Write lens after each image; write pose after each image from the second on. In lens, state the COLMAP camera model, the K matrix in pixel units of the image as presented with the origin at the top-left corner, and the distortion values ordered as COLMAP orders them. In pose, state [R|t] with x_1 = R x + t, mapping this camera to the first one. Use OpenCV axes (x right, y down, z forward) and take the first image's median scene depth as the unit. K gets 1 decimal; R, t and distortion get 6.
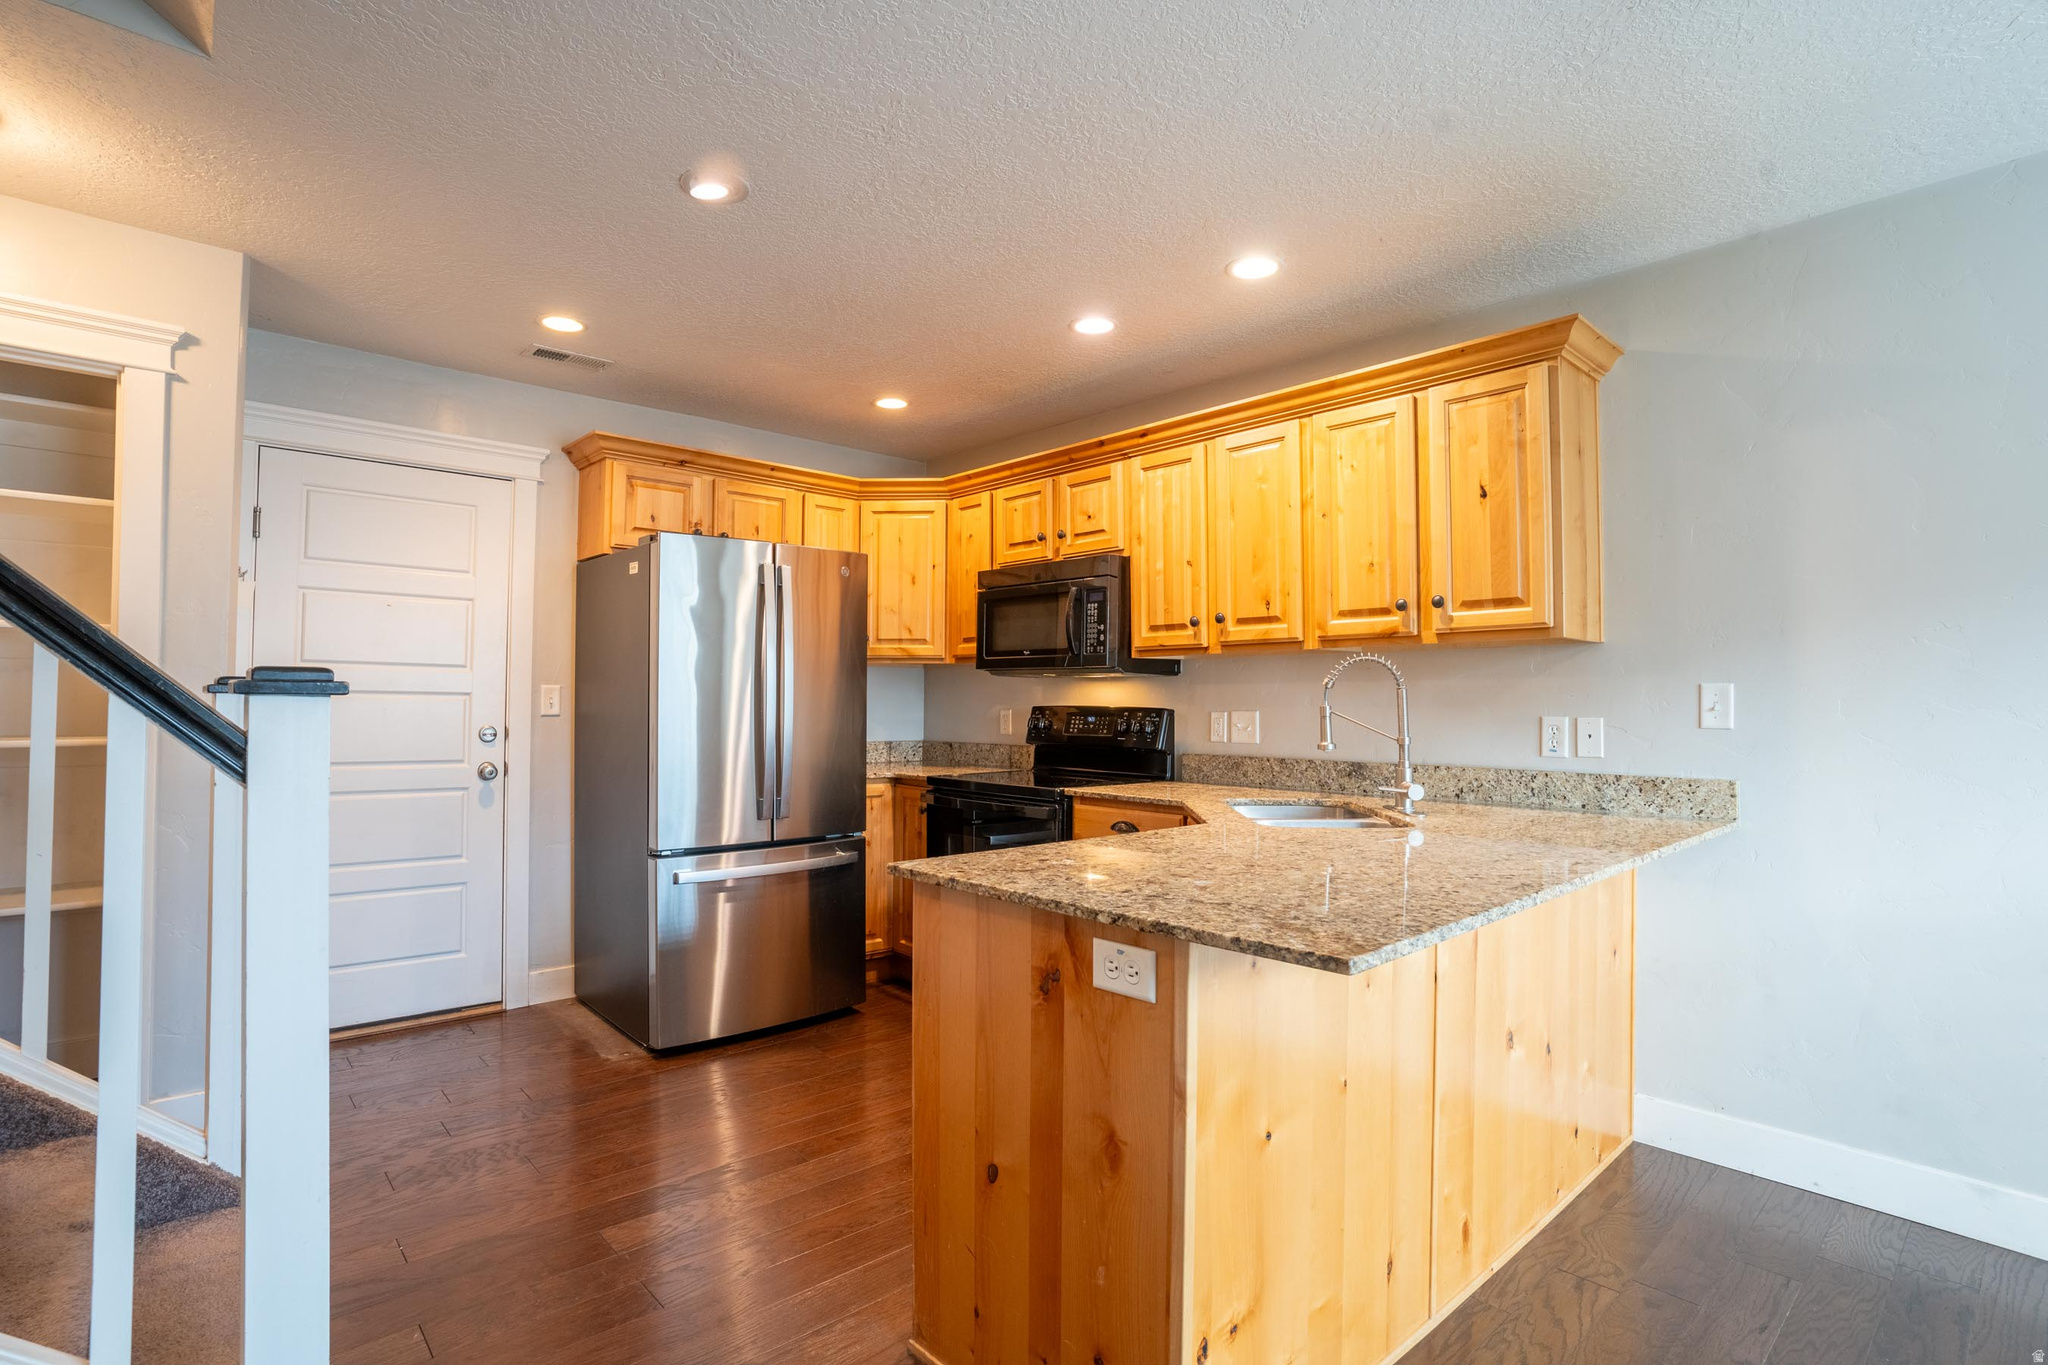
lens RADIAL K [[991.9, 0, 1022.9], [0, 991.9, 689.1], [0, 0, 1]] dist [-0.021506, 0.001317]
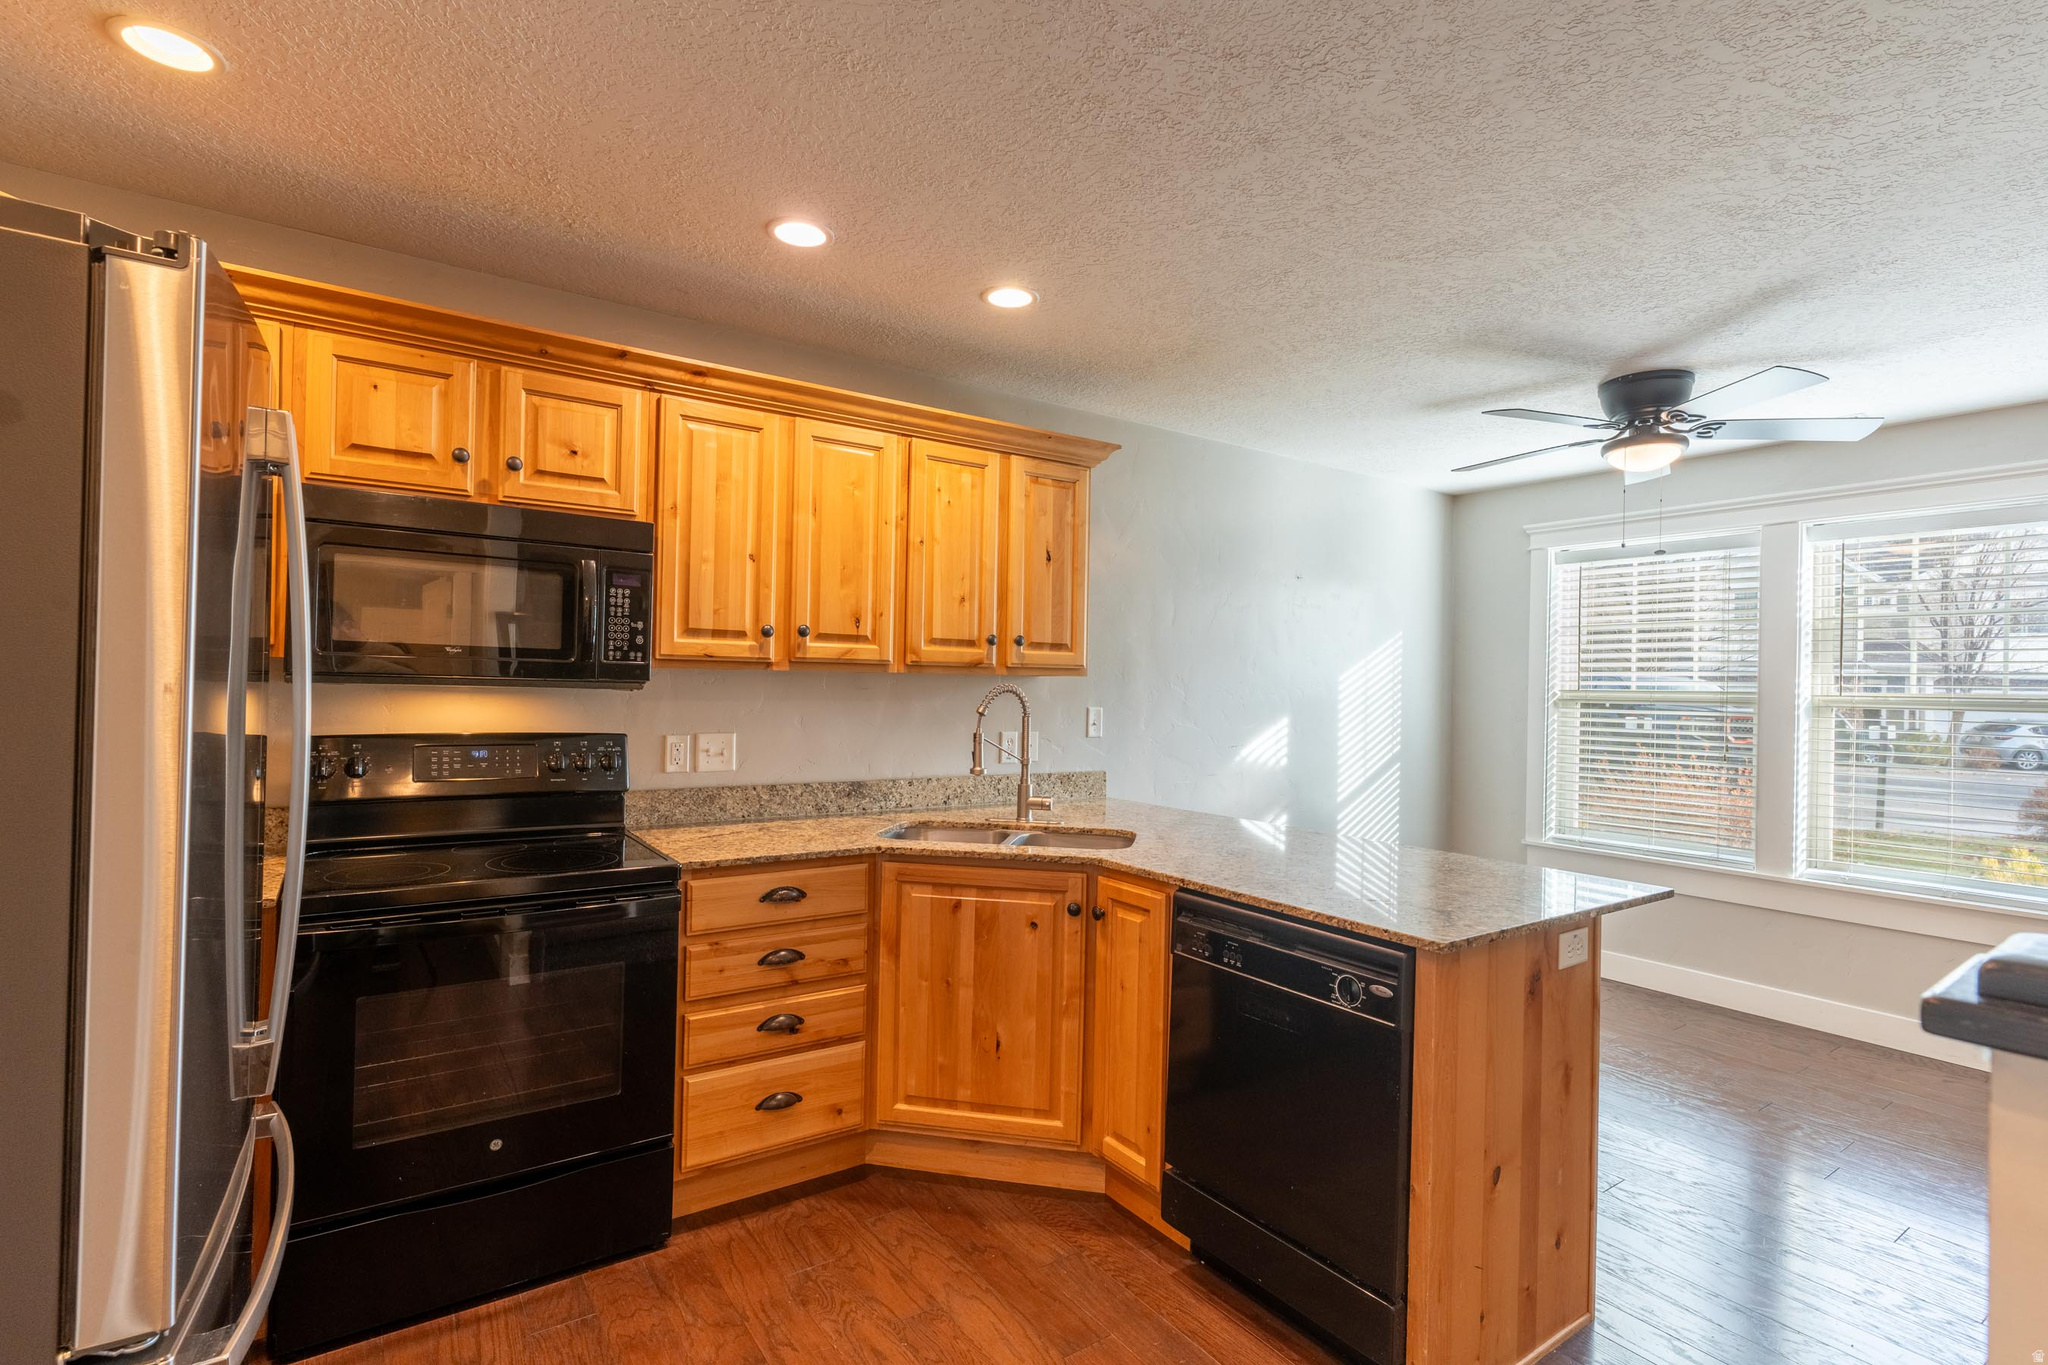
lens RADIAL K [[991.9, 0, 1019.5], [0, 991.9, 682.9], [0, 0, 1]] dist [-0.021506, 0.001317]
pose [[0.125980, -0.004238, 0.992024, -0.636214], [-0.034389, 0.999371, 0.008637, -0.040545], [-0.991437, -0.035203, 0.125755, 0.710382]]
